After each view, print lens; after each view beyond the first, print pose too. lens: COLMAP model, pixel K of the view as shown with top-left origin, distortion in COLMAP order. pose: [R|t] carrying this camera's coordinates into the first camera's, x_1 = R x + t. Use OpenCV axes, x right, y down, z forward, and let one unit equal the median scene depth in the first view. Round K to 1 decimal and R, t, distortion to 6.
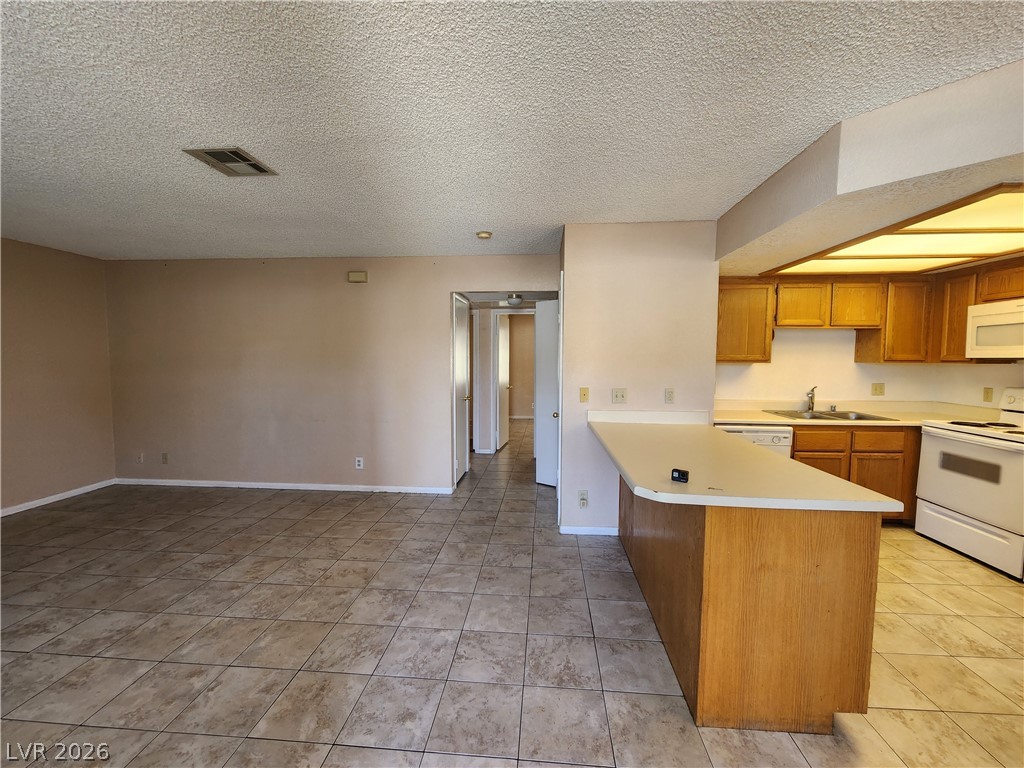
lens RADIAL K [[419.1, 0, 514.0], [0, 419.1, 383.7], [0, 0, 1]] dist [0.000807, -0.001548]
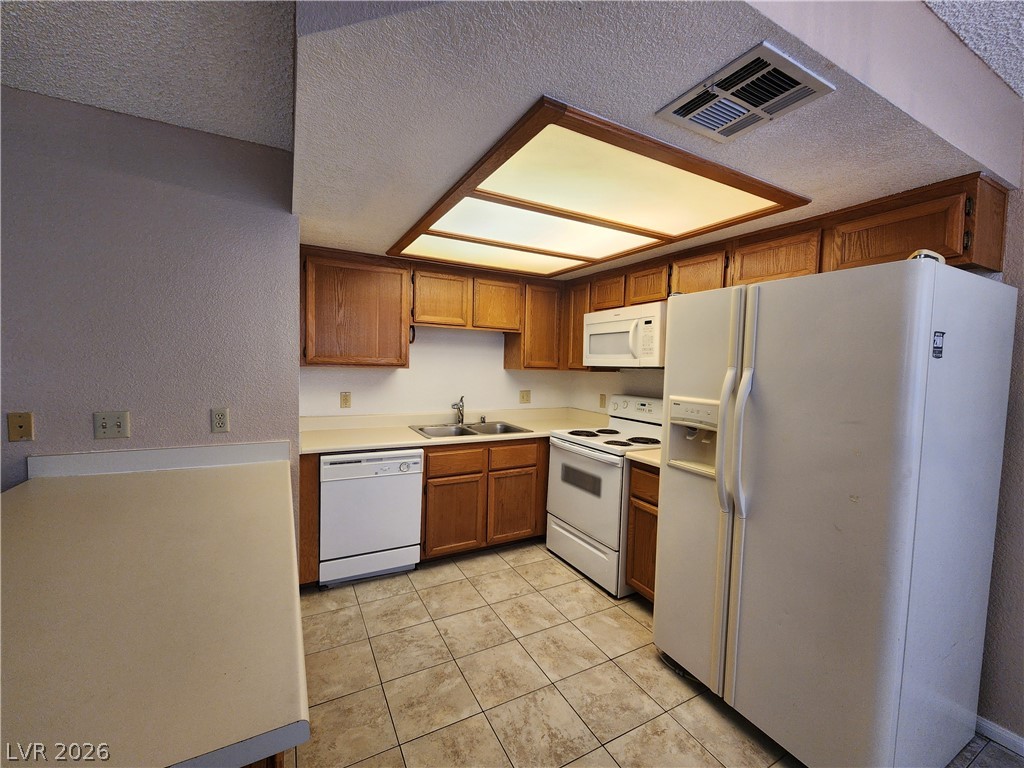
lens RADIAL K [[419.1, 0, 514.4], [0, 419.1, 386.0], [0, 0, 1]] dist [0.000807, -0.001548]
pose [[0.840149, -0.010905, 0.542247, 0.378688], [0.010624, 0.999937, 0.003650, -0.017954], [-0.542252, 0.002694, 0.840211, 0.236378]]
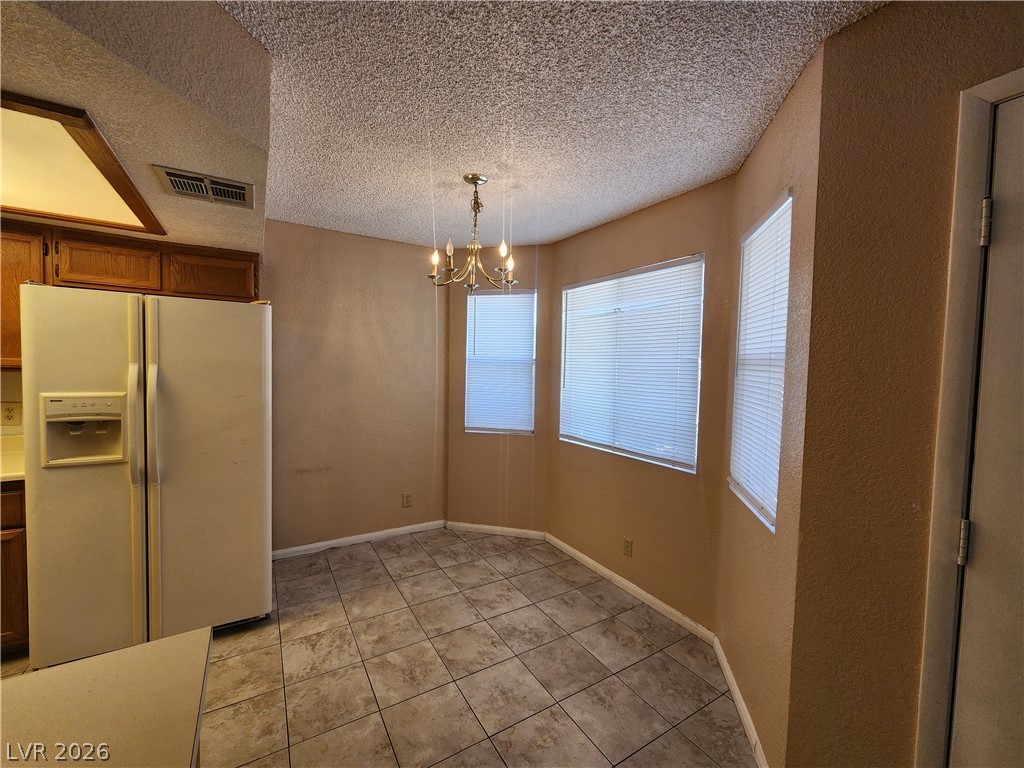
lens RADIAL K [[419.1, 0, 512.4], [0, 419.1, 385.1], [0, 0, 1]] dist [0.000807, -0.001548]
pose [[-0.584731, -0.053584, 0.809456, 0.094889], [0.025581, 0.996102, 0.084419, -0.039551], [-0.810824, 0.070069, -0.581080, 0.422126]]
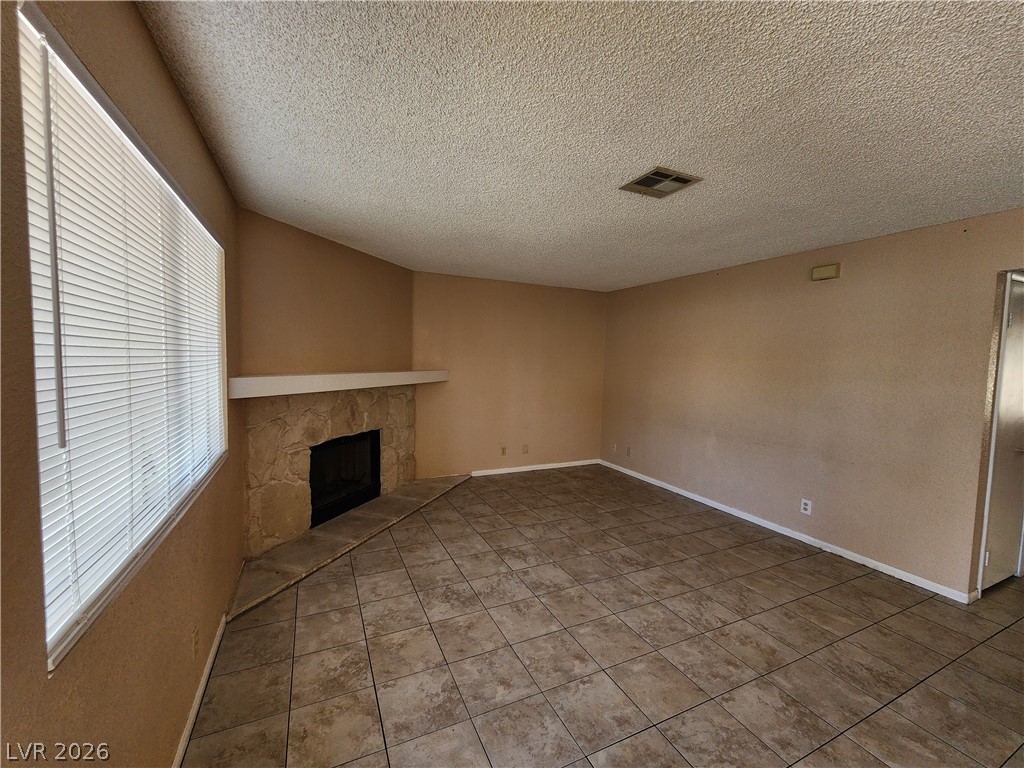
lens RADIAL K [[419.1, 0, 510.1], [0, 419.1, 386.7], [0, 0, 1]] dist [0.000807, -0.001548]
pose [[0.491896, 0.066217, -0.868132, 0.039923], [-0.074948, 0.996623, 0.033550, -0.029675], [0.867422, 0.048562, 0.495198, 0.133785]]
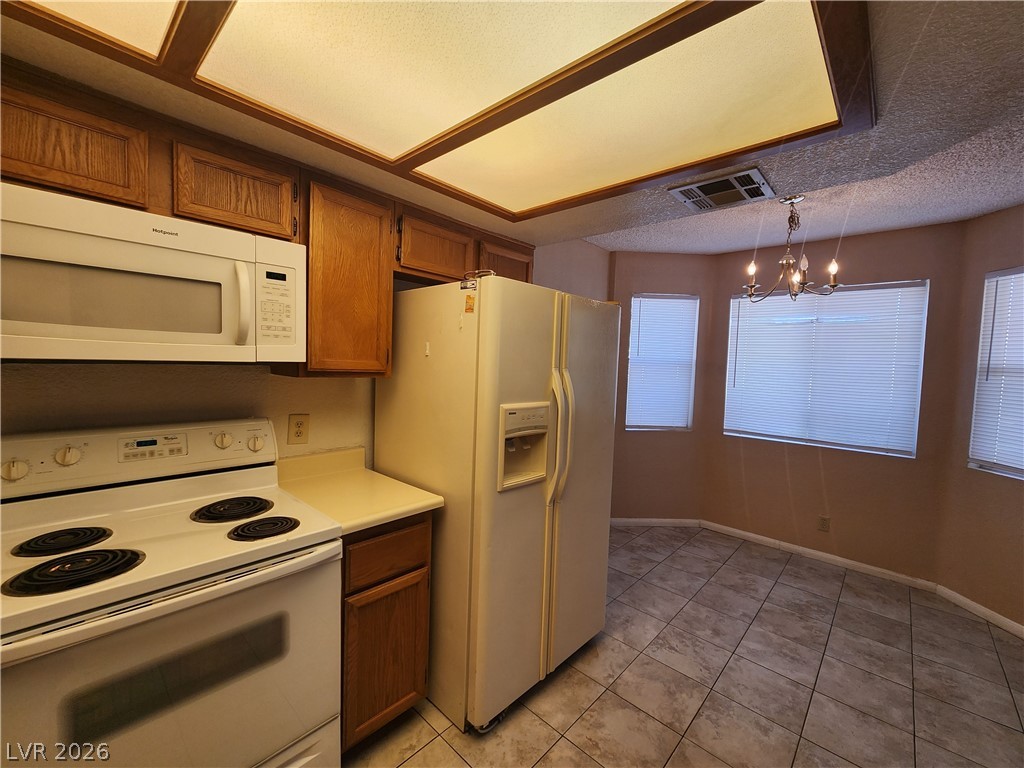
lens RADIAL K [[419.1, 0, 511.0], [0, 419.1, 386.1], [0, 0, 1]] dist [0.000807, -0.001548]
pose [[-0.781614, -0.064556, 0.620413, 0.577527], [0.003567, 0.994151, 0.107940, -0.068356], [-0.623753, 0.086580, -0.776812, 0.933487]]
